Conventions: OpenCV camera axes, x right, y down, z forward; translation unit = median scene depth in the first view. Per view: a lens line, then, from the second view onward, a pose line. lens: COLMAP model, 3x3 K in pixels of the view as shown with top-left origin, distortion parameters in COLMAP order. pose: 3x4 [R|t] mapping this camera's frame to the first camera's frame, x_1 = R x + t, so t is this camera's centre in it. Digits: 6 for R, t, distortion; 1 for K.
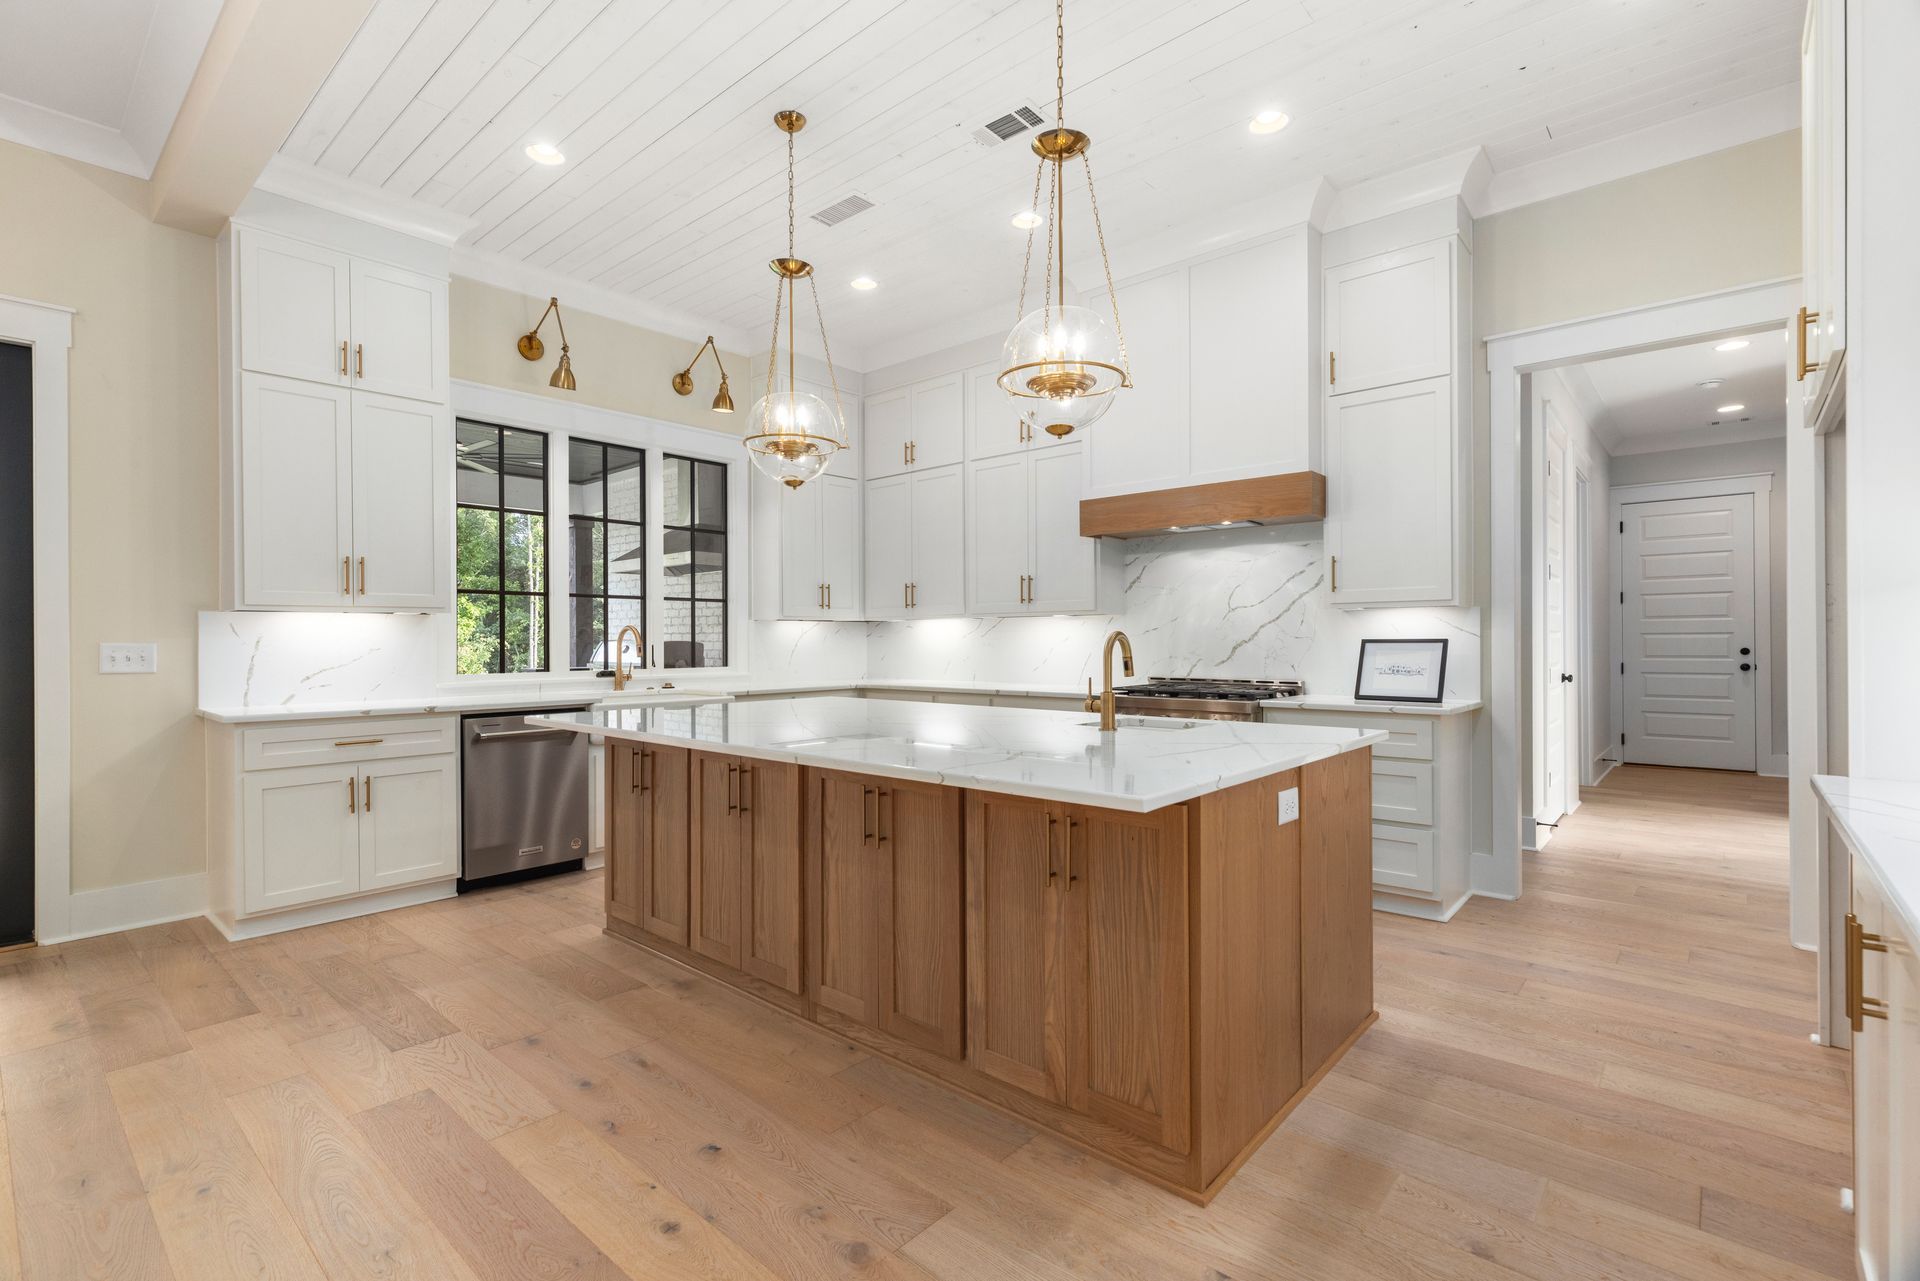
lens RADIAL K [[870.0, 0, 964.3], [0, 870.0, 637.1], [0, 0, 1]] dist [-0.002682, 0.000241]
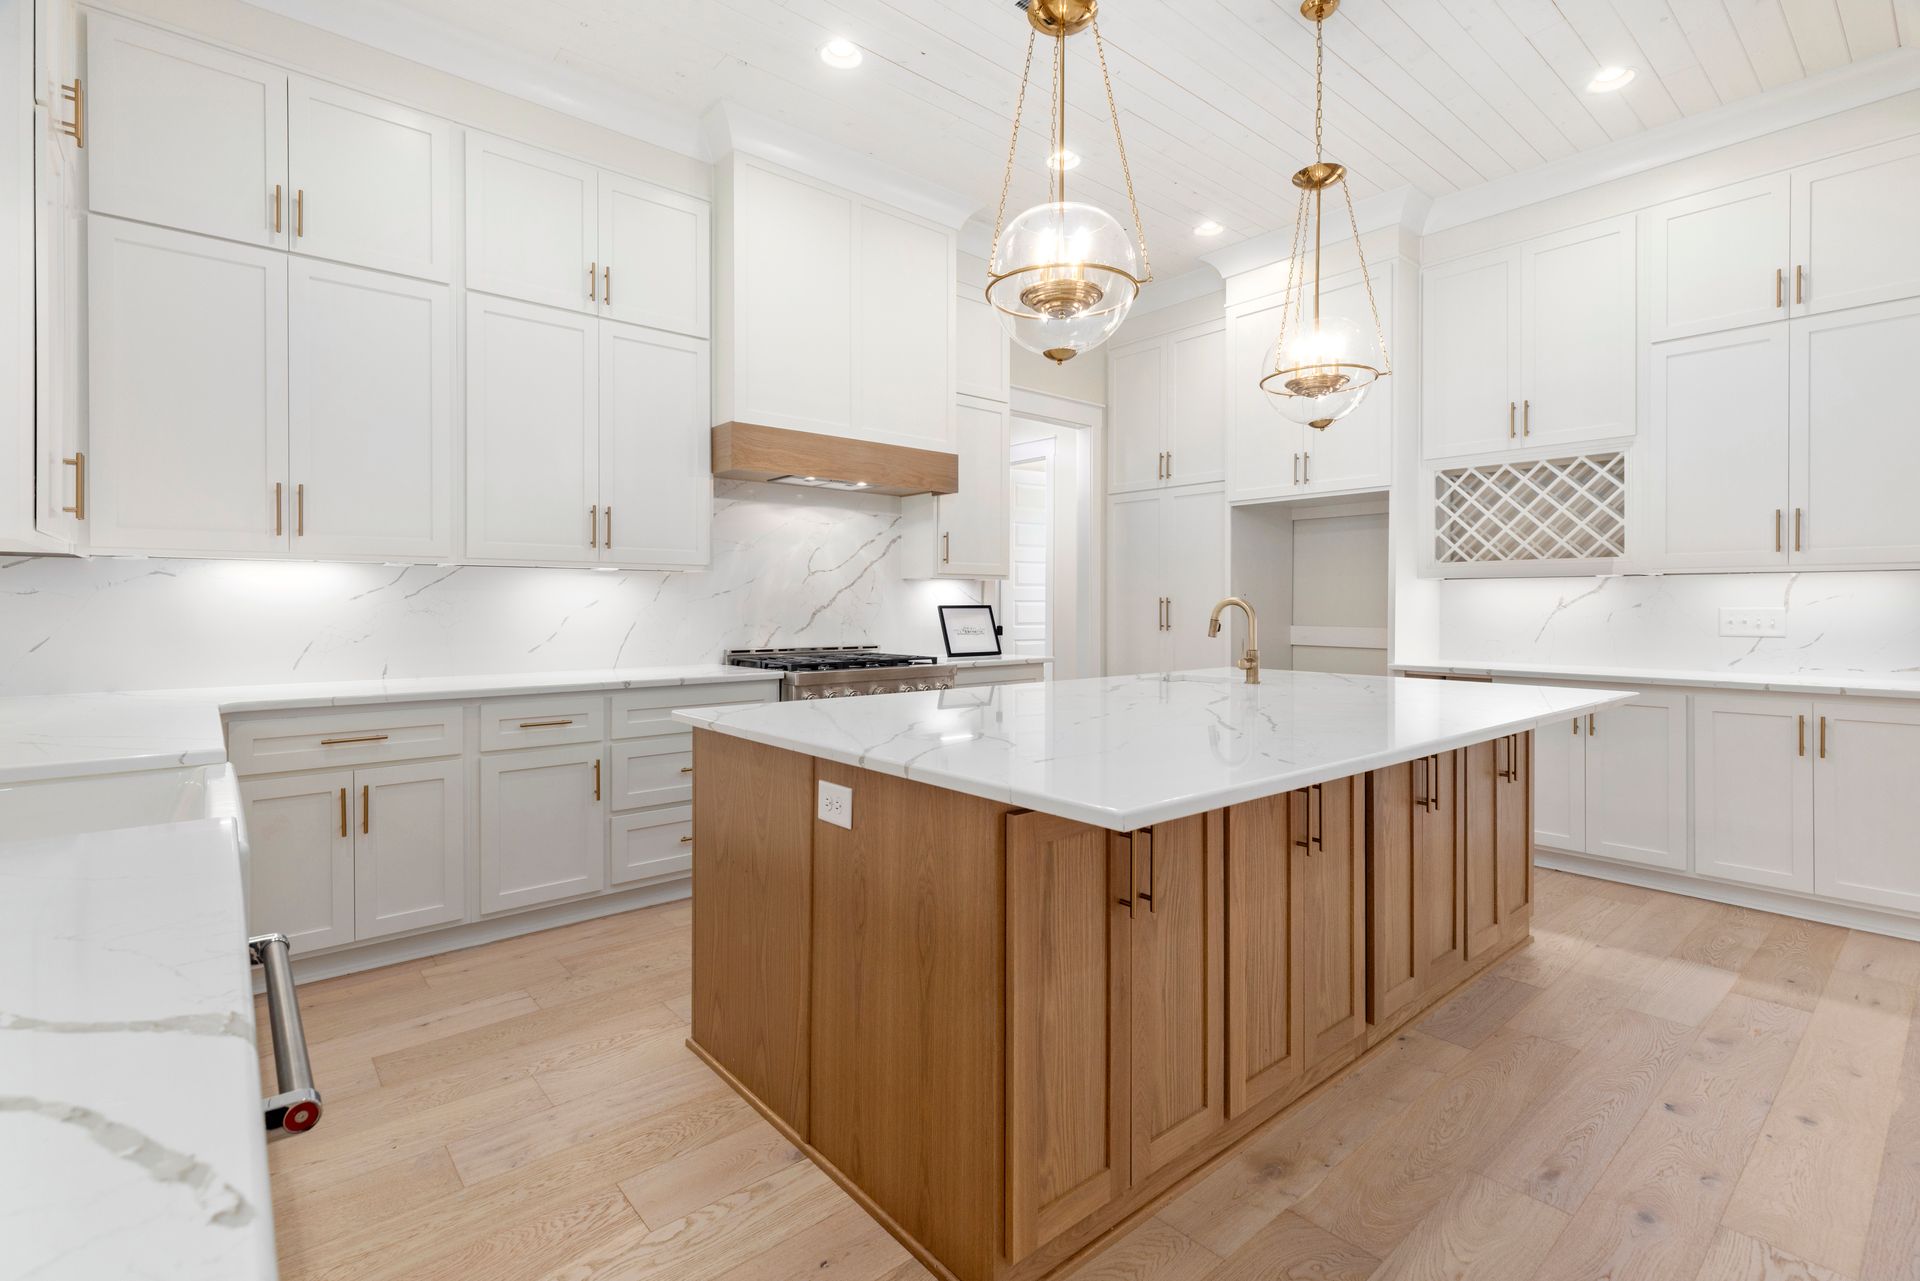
lens RADIAL K [[882.7, 0, 932.6], [0, 882.7, 616.2], [0, 0, 1]] dist [0.001370, 0.000398]
pose [[0.158634, -0.009201, 0.987295, -0.832935], [-0.006041, 0.999929, 0.010290, 0.005838], [-0.987319, -0.007597, 0.158567, 0.979283]]
